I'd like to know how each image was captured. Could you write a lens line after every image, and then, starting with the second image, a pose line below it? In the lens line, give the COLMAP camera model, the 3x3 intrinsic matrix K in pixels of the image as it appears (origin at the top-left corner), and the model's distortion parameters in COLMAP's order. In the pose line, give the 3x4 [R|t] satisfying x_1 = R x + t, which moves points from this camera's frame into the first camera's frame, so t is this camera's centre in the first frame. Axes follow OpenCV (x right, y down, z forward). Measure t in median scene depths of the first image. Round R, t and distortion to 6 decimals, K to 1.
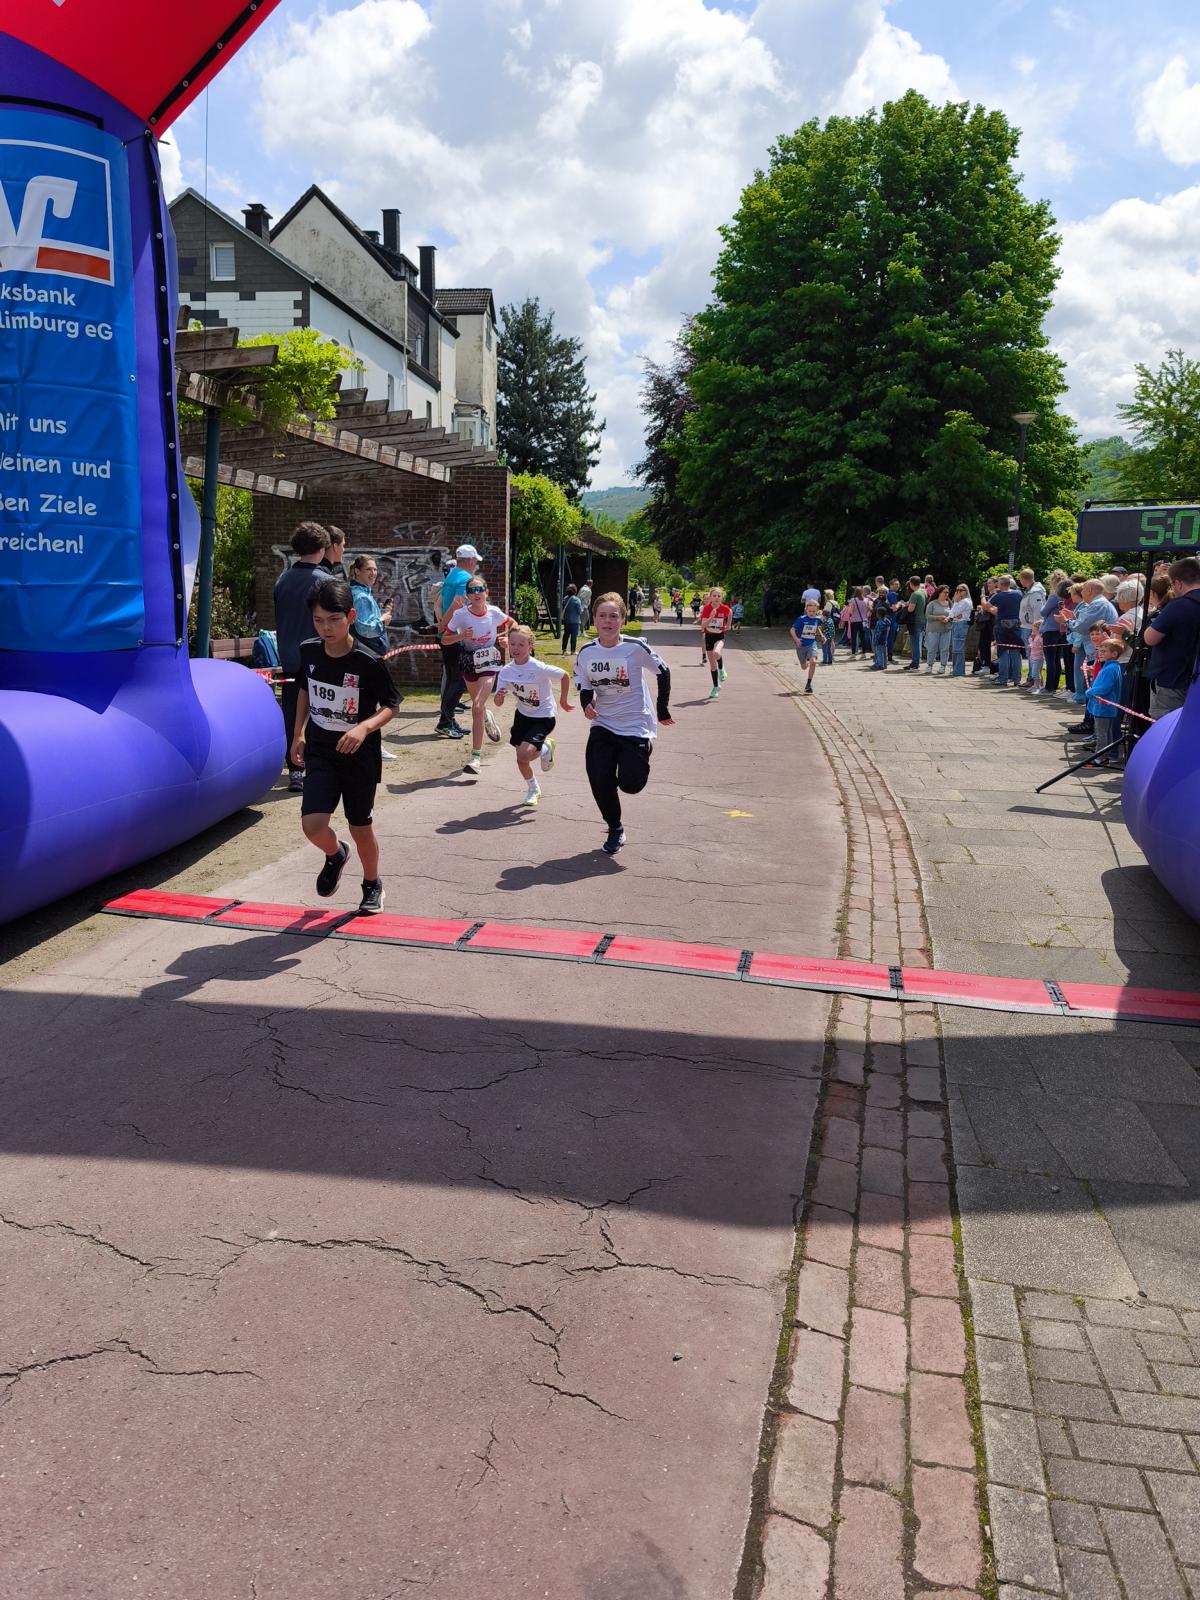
lens RADIAL K [[966.0, 0, 599.6], [0, 966.0, 804.7], [0, 0, 1]] dist [-0.002689, -0.000123]
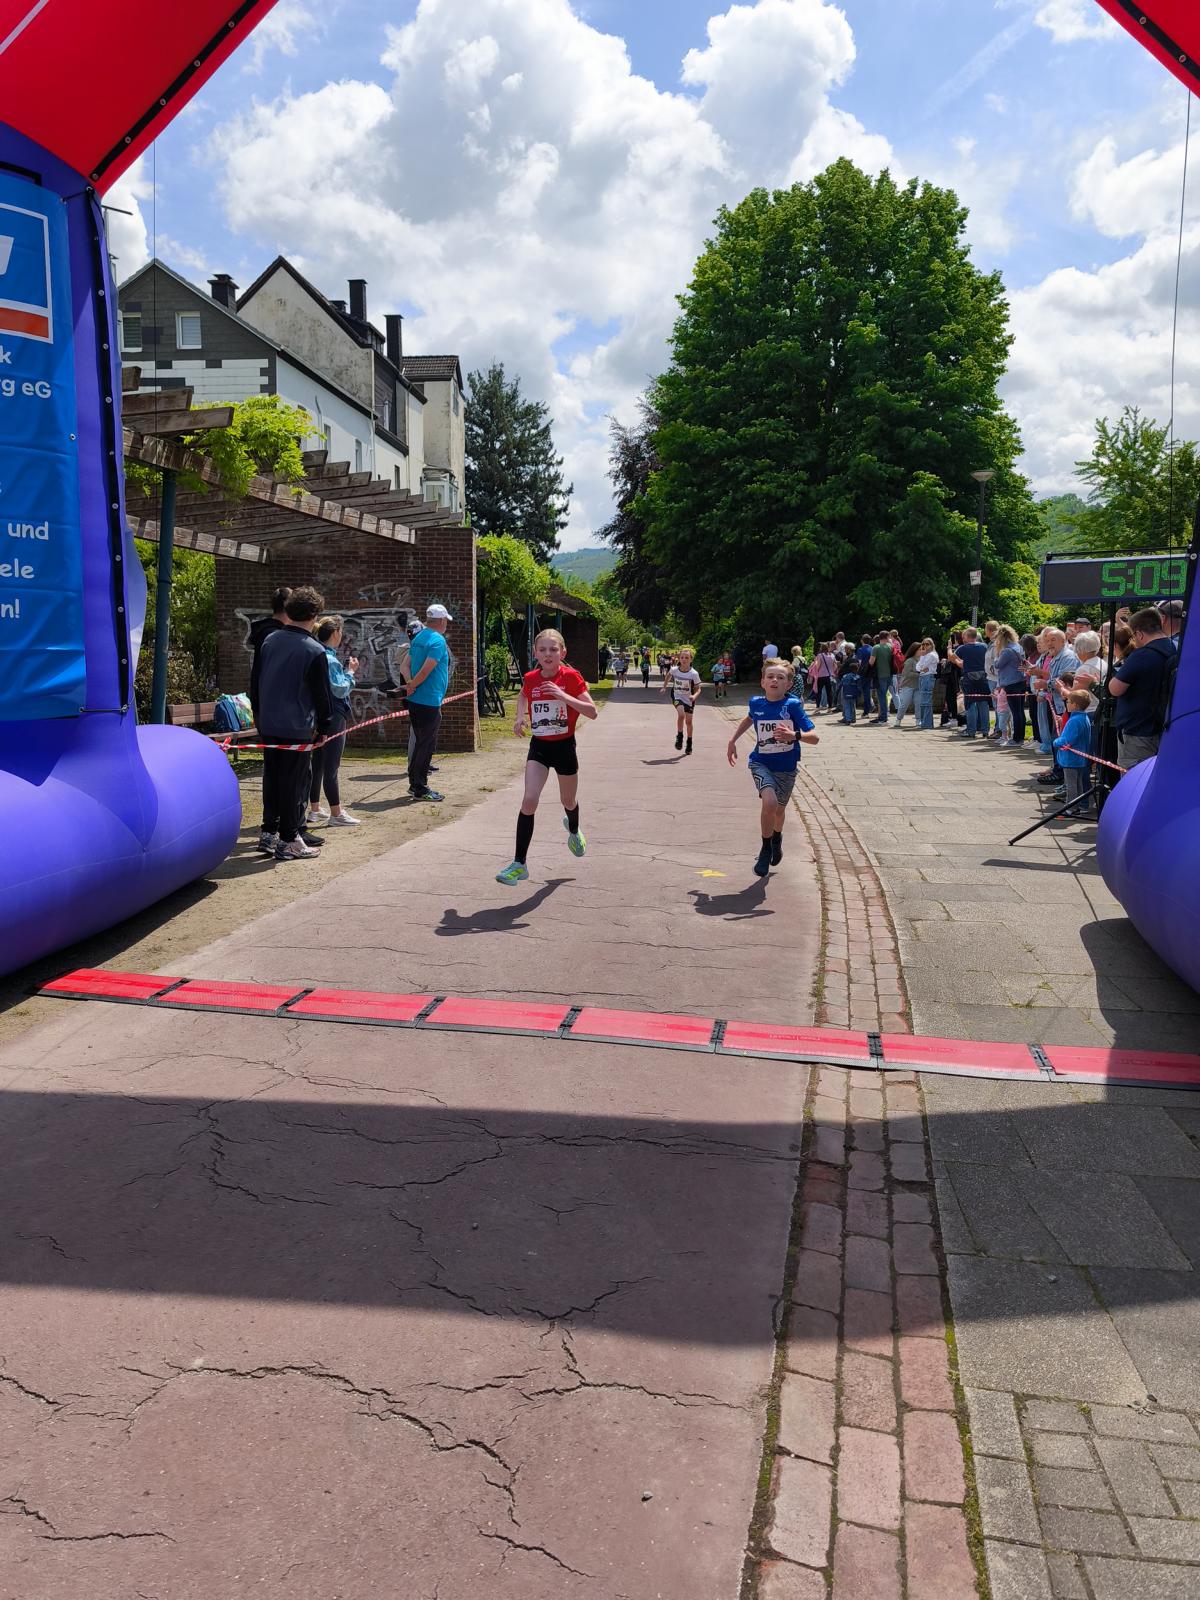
lens RADIAL K [[945.3, 0, 608.3], [0, 945.3, 827.9], [0, 0, 1]] dist [-0.001209, -0.006790]
pose [[0.999351, -0.020247, 0.029787, 0.015646], [0.021217, 0.999242, -0.032626, -0.008849], [-0.029104, 0.033237, 0.999024, 0.053426]]
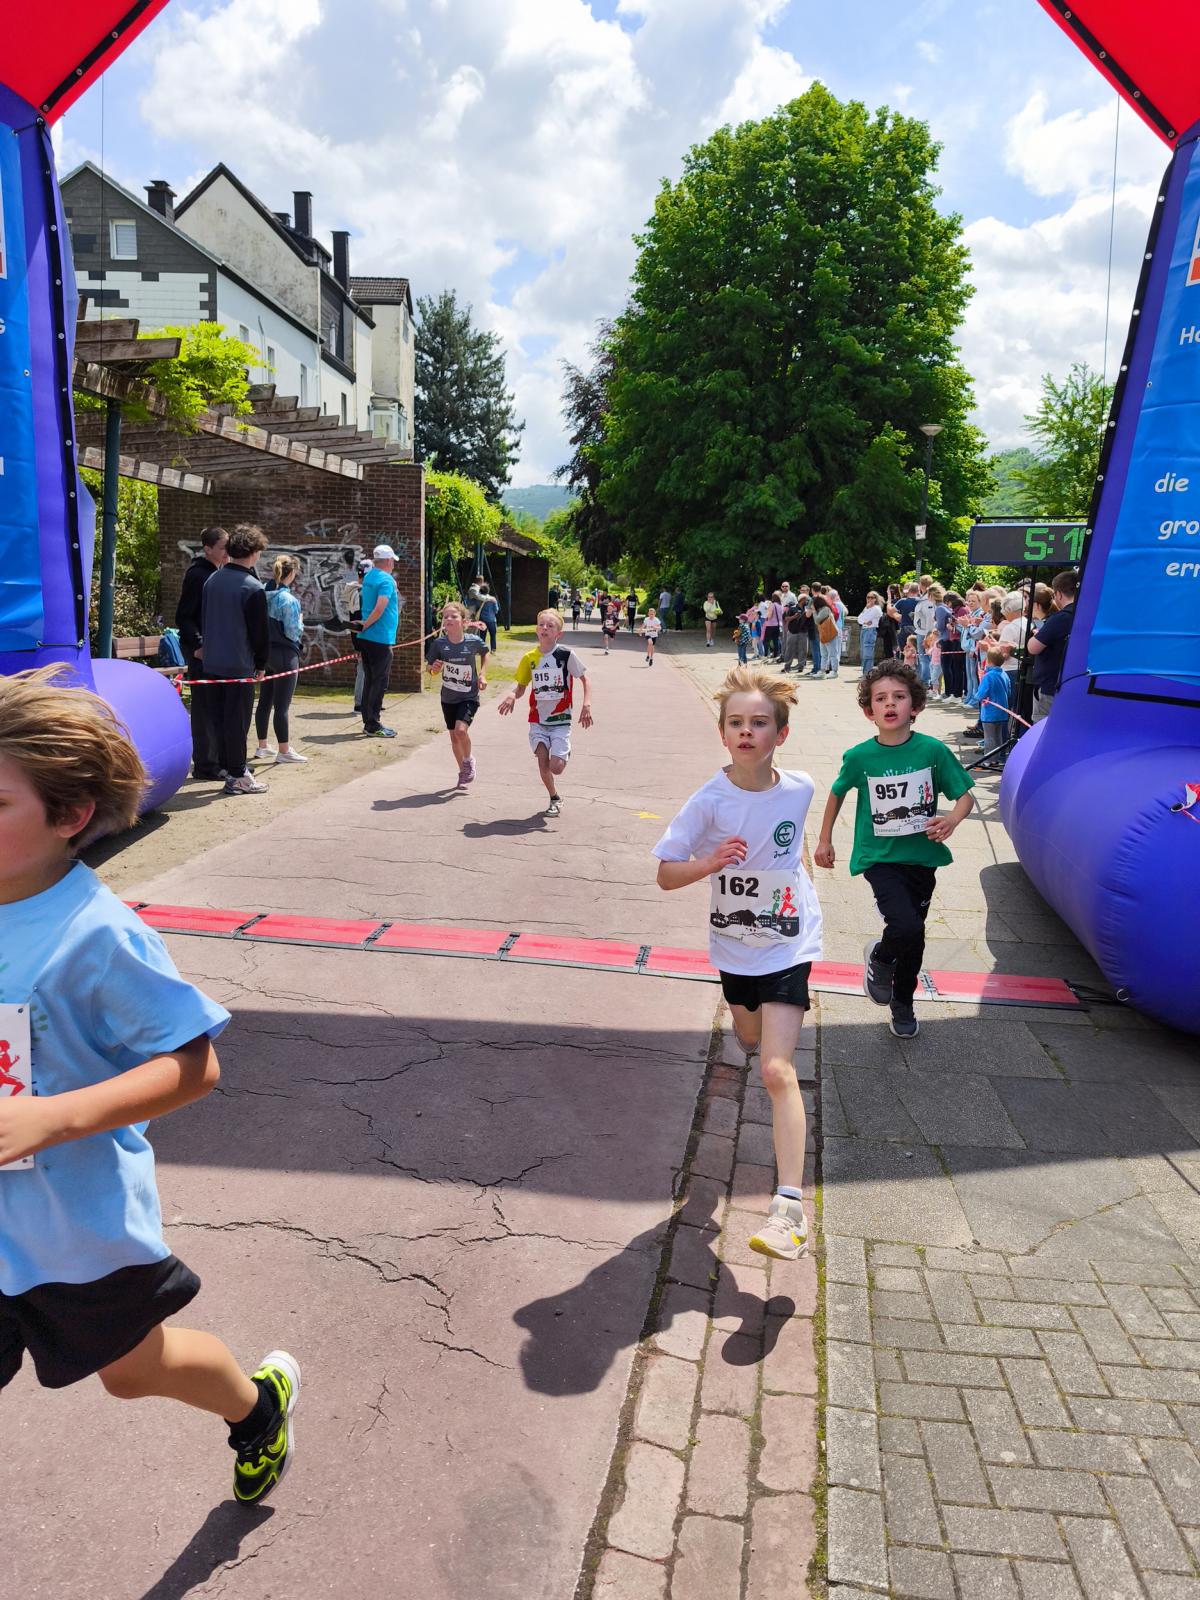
lens RADIAL K [[986.2, 0, 609.6], [0, 986.2, 821.6], [0, 0, 1]] dist [0.000535, -0.001165]
pose [[0.996840, -0.003723, 0.079342, 0.025559], [0.002433, 0.999863, 0.016357, -0.000859], [-0.079393, -0.016112, 0.996713, -0.053396]]
